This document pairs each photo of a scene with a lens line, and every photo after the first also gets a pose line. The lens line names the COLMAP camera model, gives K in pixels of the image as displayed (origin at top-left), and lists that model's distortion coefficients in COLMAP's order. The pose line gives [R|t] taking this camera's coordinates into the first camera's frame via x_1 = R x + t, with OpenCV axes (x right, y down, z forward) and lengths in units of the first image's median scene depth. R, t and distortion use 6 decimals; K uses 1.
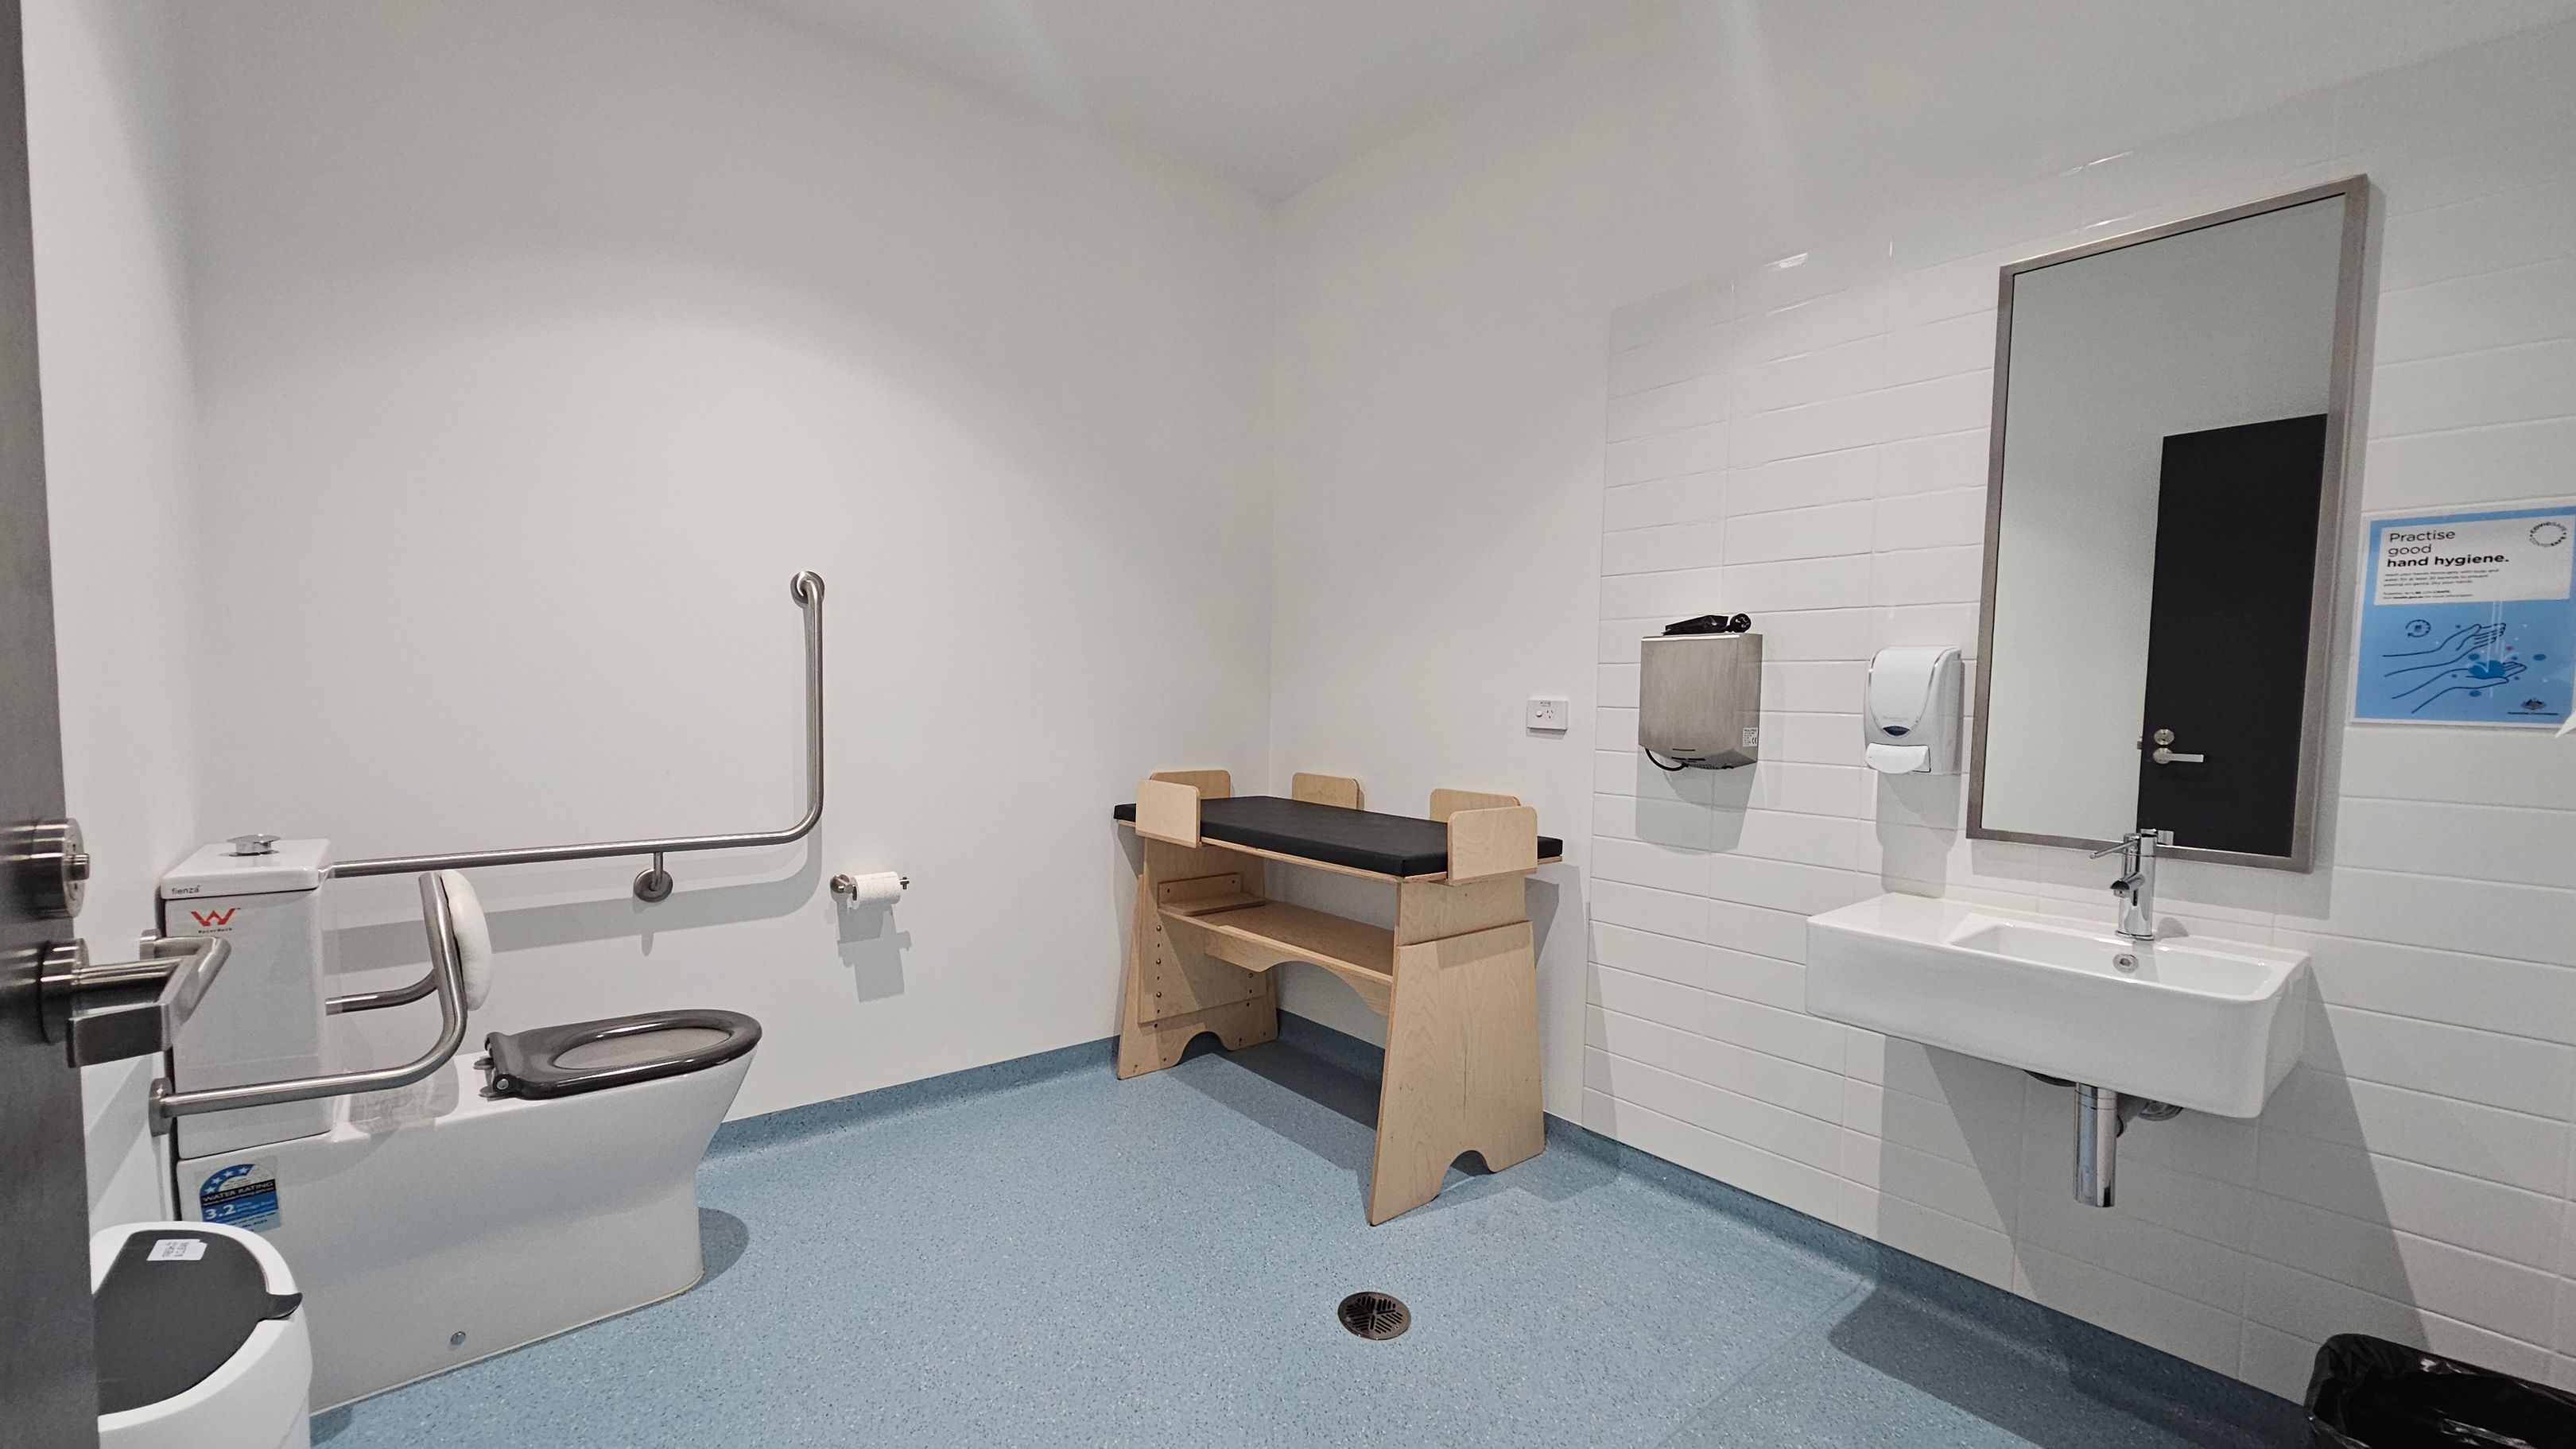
lens RADIAL K [[1053.2, 0, 1286.3], [0, 1053.2, 756.4], [0, 0, 1]] dist [-0.001084, -0.001087]
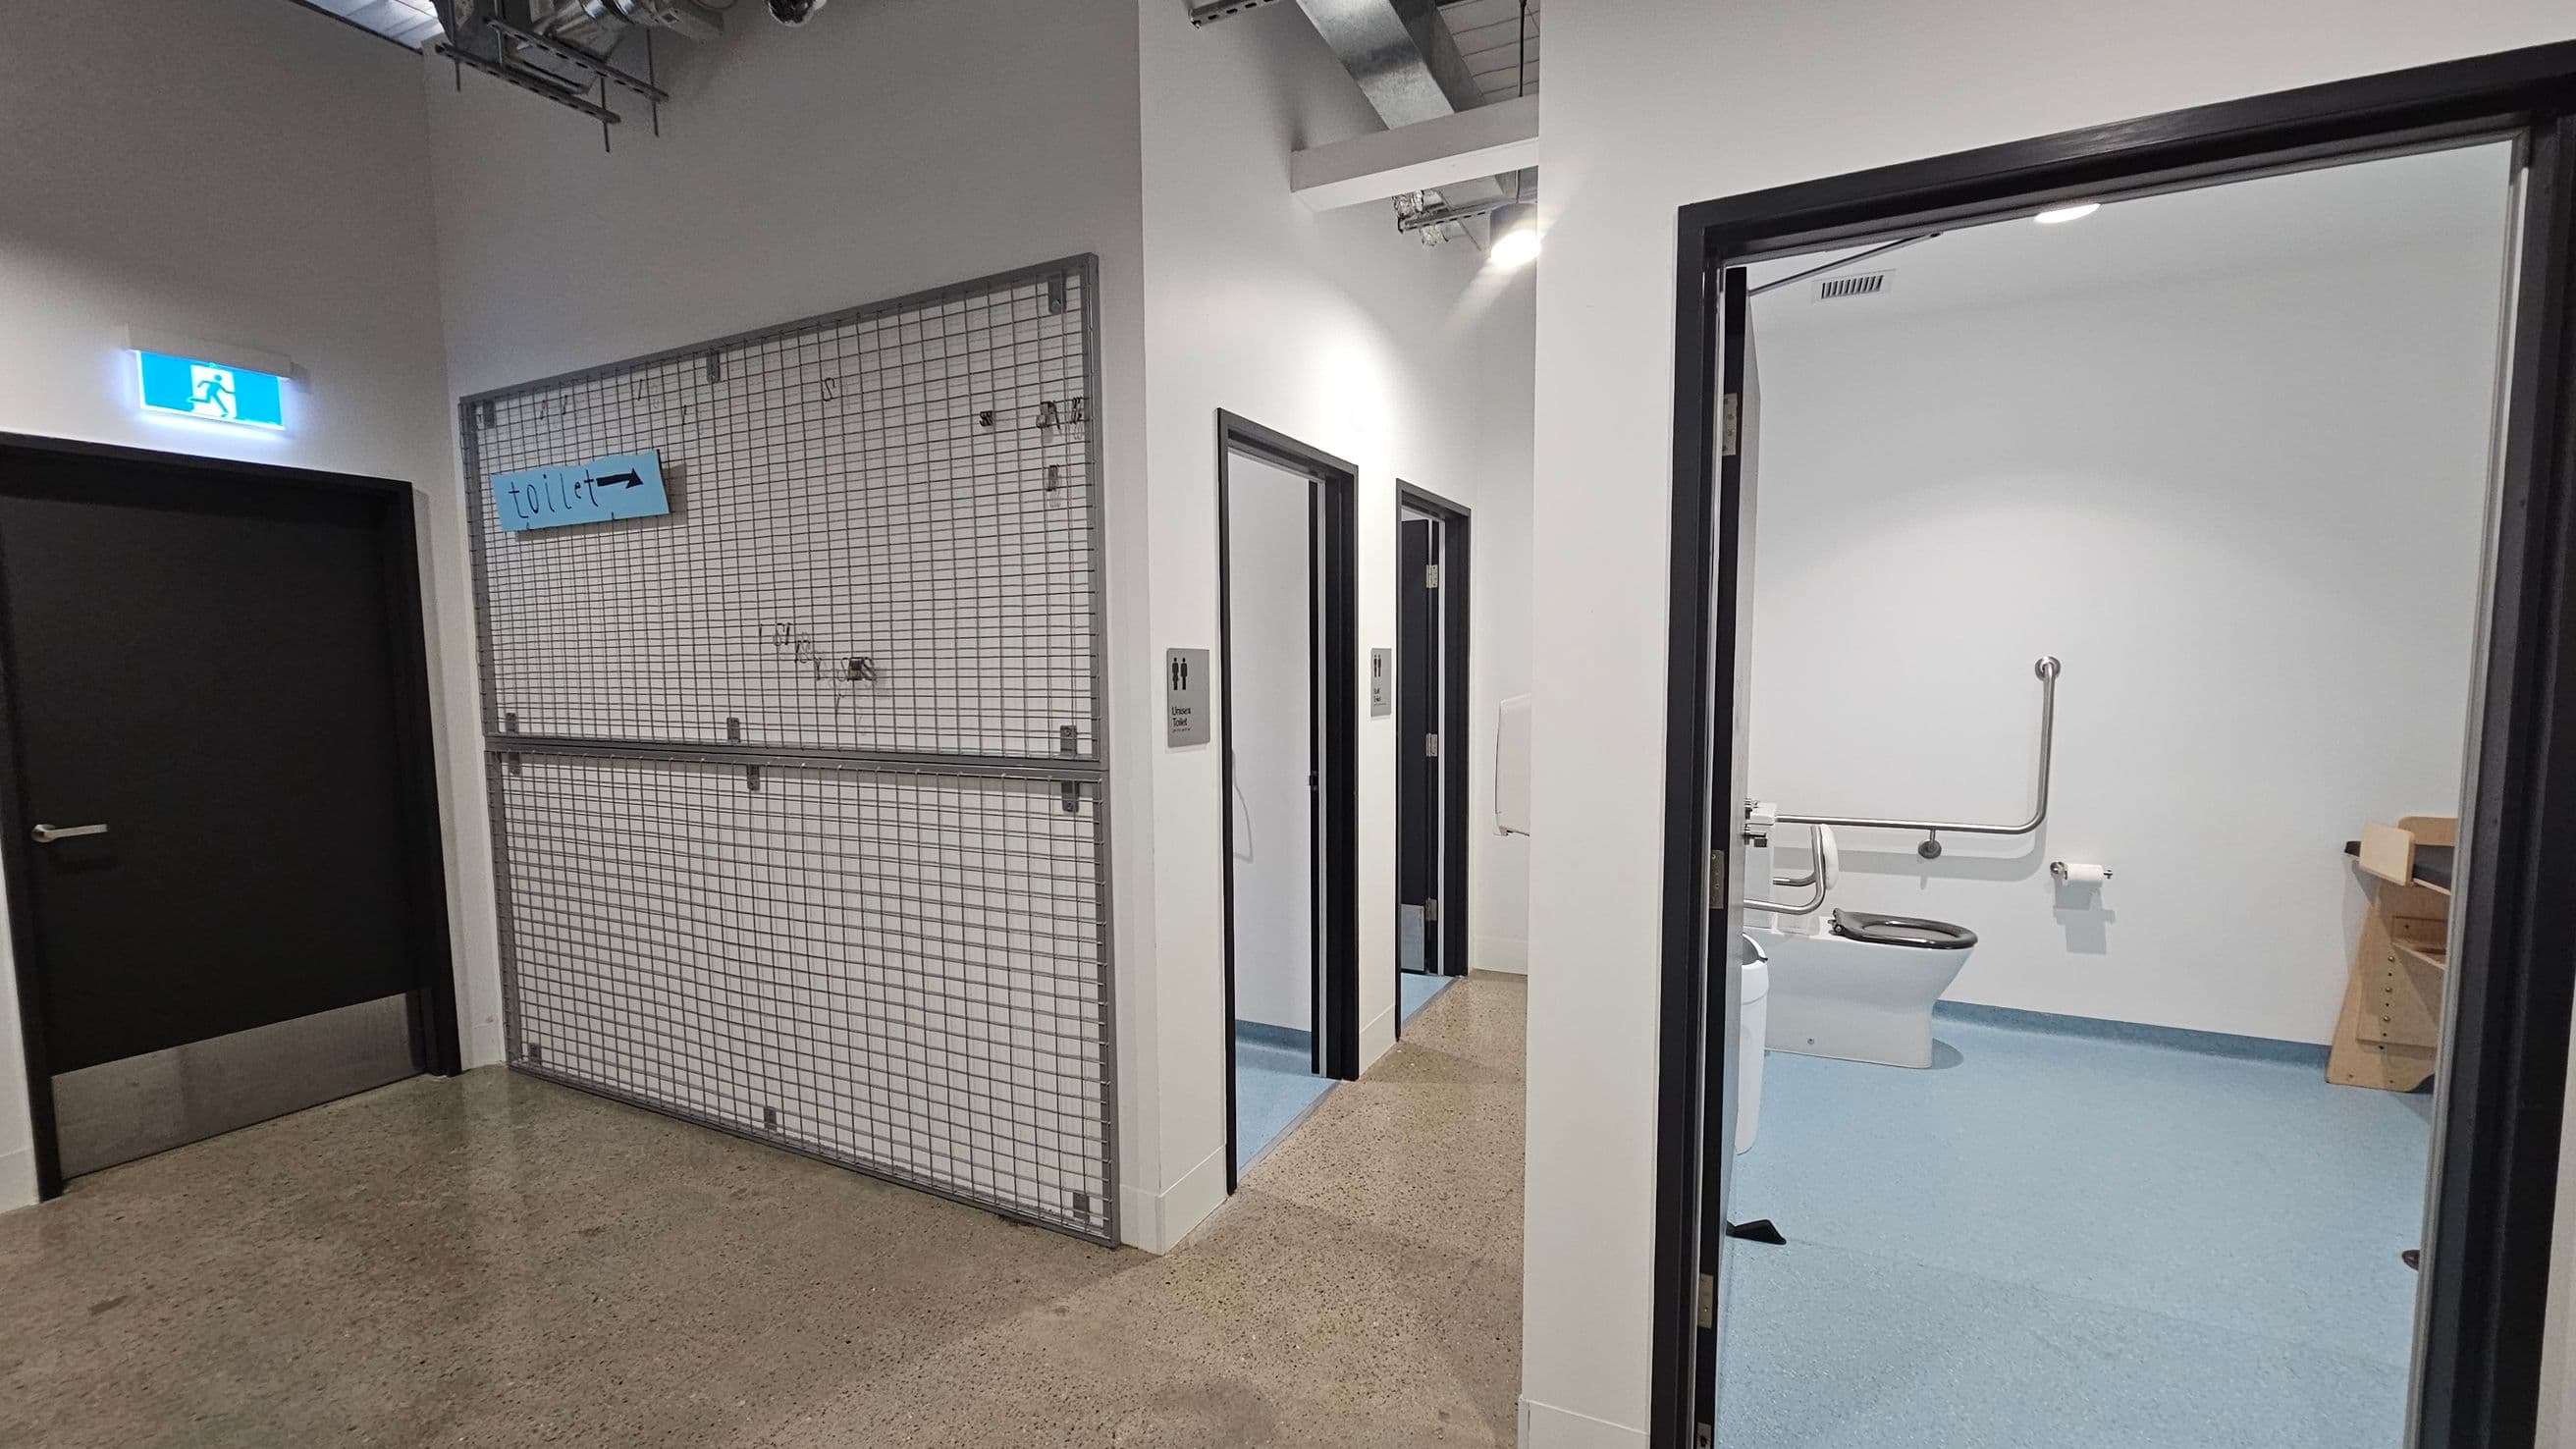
lens RADIAL K [[1053.3, 0, 1286.3], [0, 1053.3, 756.4], [0, 0, 1]] dist [-0.001084, -0.001087]
pose [[0.401836, 0.061101, -0.913671, 0.502186], [-0.043659, 0.997915, 0.047534, -0.059100], [0.914670, 0.020789, 0.403666, -0.609563]]
